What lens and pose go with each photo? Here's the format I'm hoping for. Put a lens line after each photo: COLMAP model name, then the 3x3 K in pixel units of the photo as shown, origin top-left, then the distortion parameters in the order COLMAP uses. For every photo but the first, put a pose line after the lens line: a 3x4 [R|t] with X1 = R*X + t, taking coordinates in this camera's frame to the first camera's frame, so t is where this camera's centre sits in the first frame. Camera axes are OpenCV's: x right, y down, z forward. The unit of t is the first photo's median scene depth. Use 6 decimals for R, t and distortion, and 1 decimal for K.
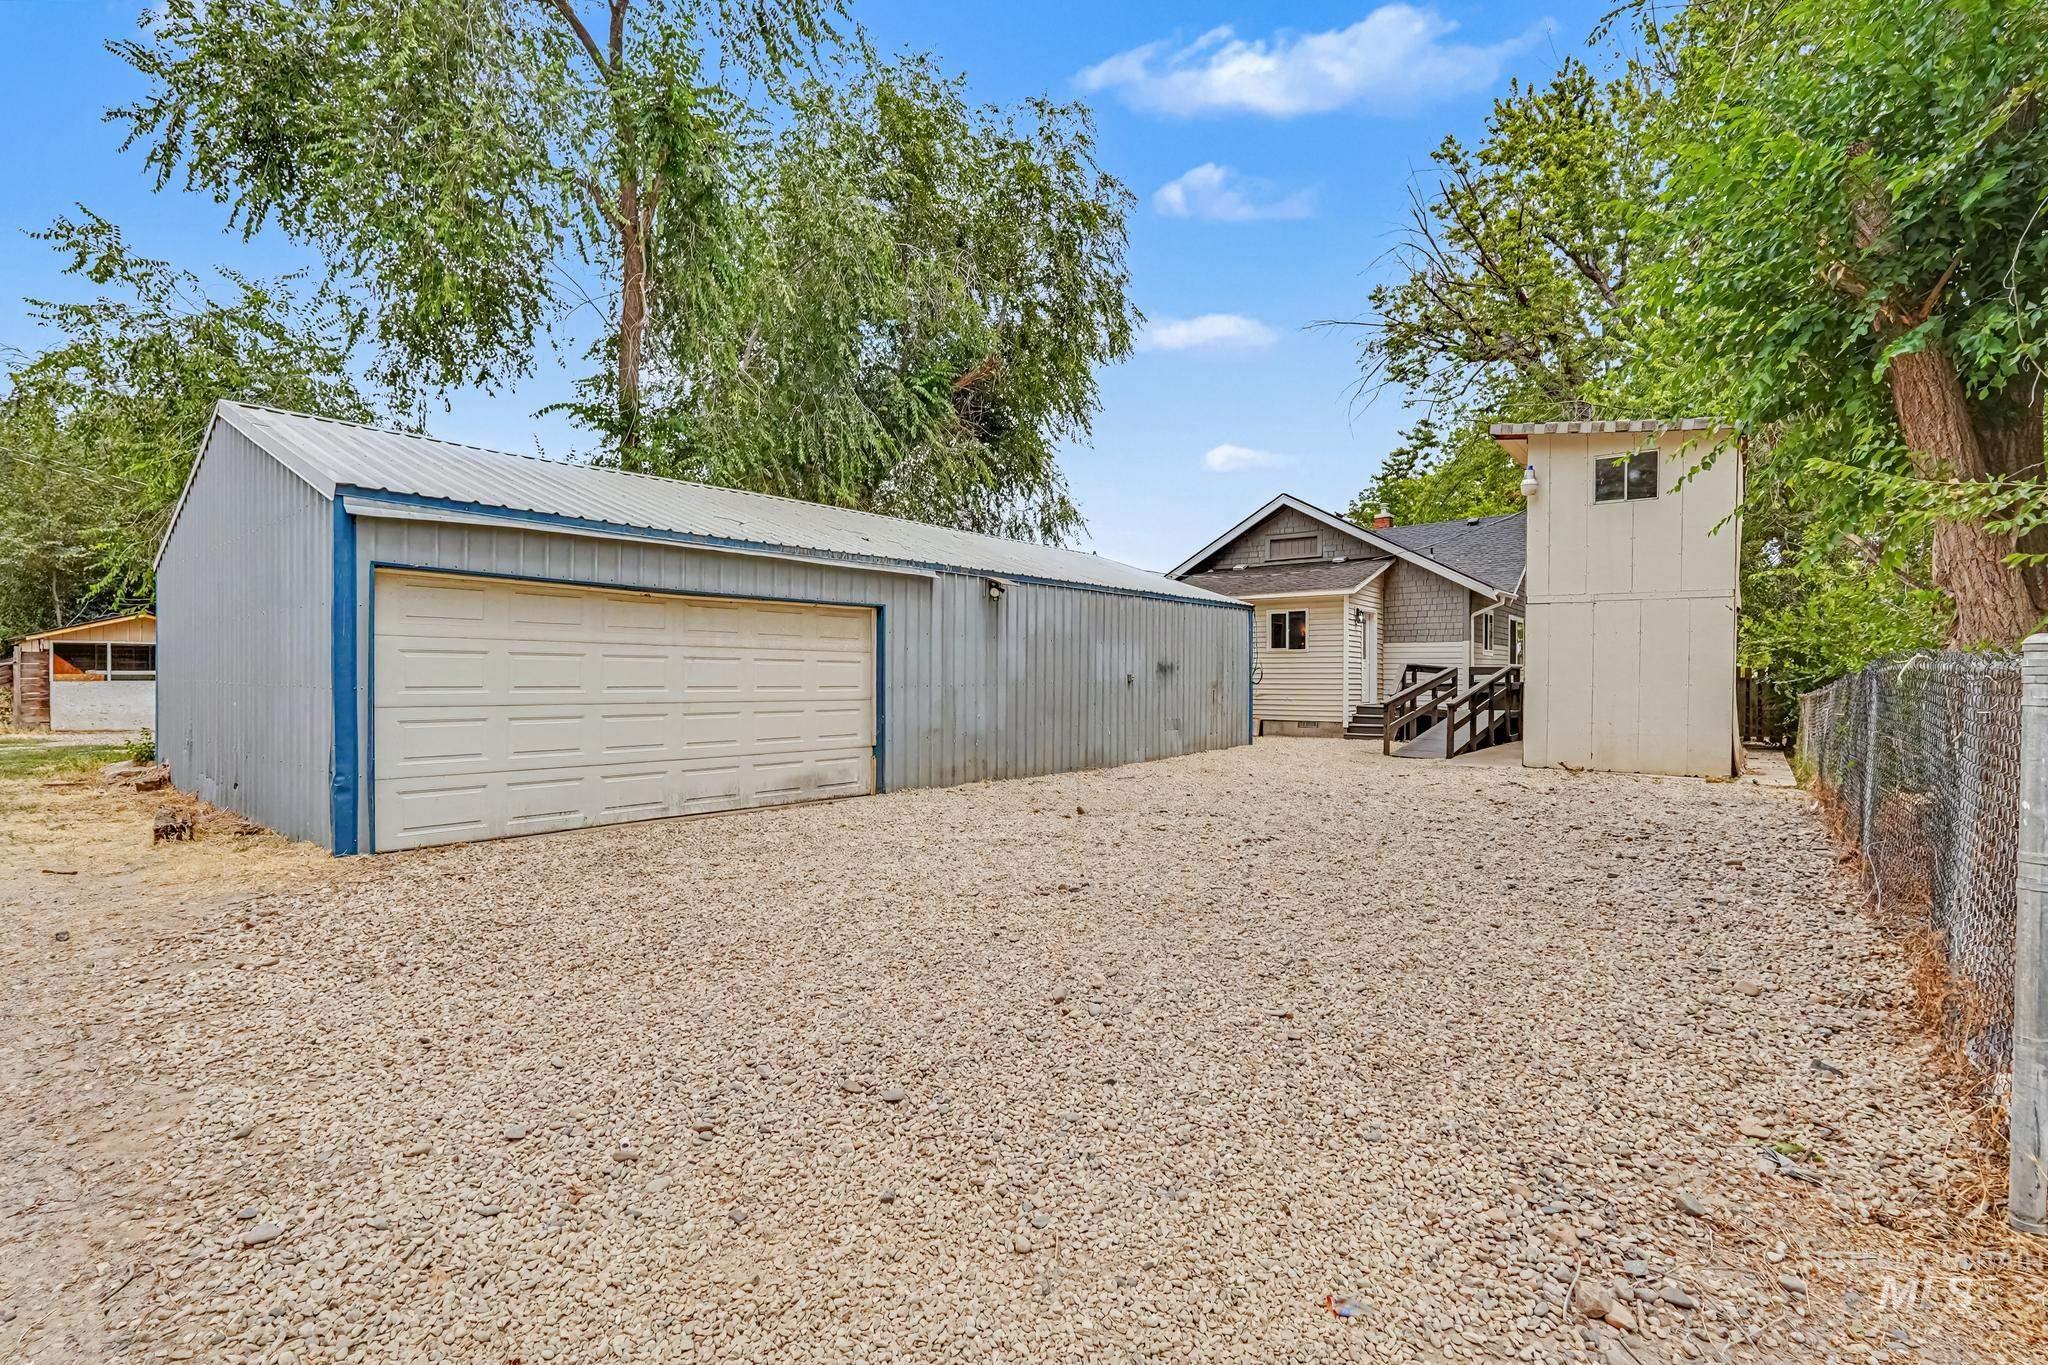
lens RADIAL K [[826.1, 0, 1044.6], [0, 826.1, 672.3], [0, 0, 1]] dist [-0.002932, -0.000050]
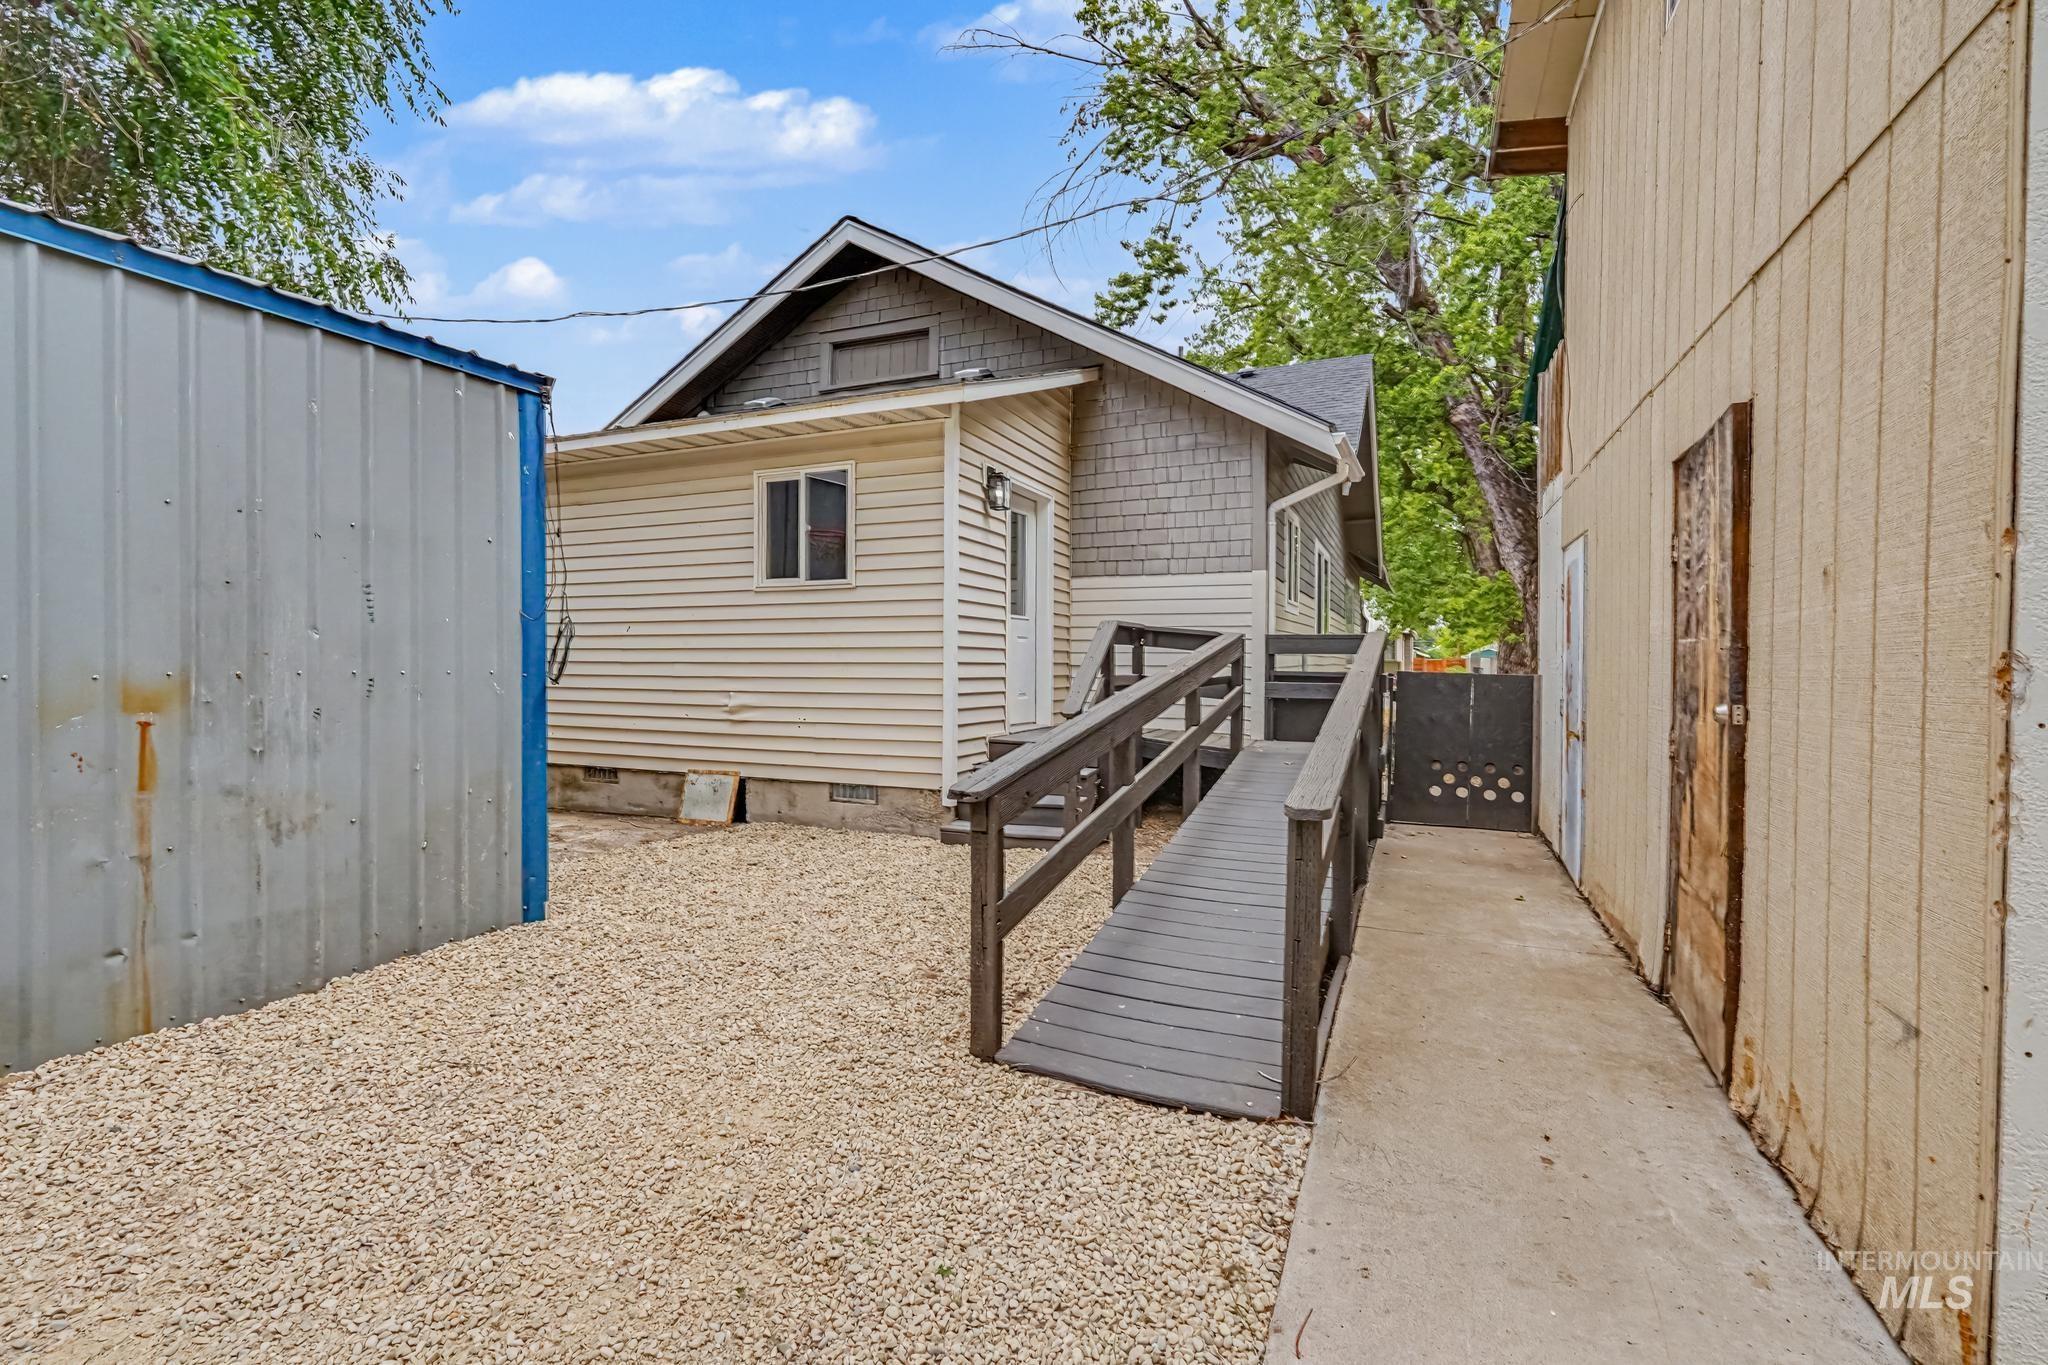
lens RADIAL K [[928.1, 0, 1015.4], [0, 928.1, 668.2], [0, 0, 1]] dist [0.002027, 0.000318]
pose [[0.961326, 0.000926, 0.275413, 0.295176], [-0.004194, 0.999928, 0.011277, 0.005231], [-0.275383, -0.011996, 0.961260, 0.647960]]
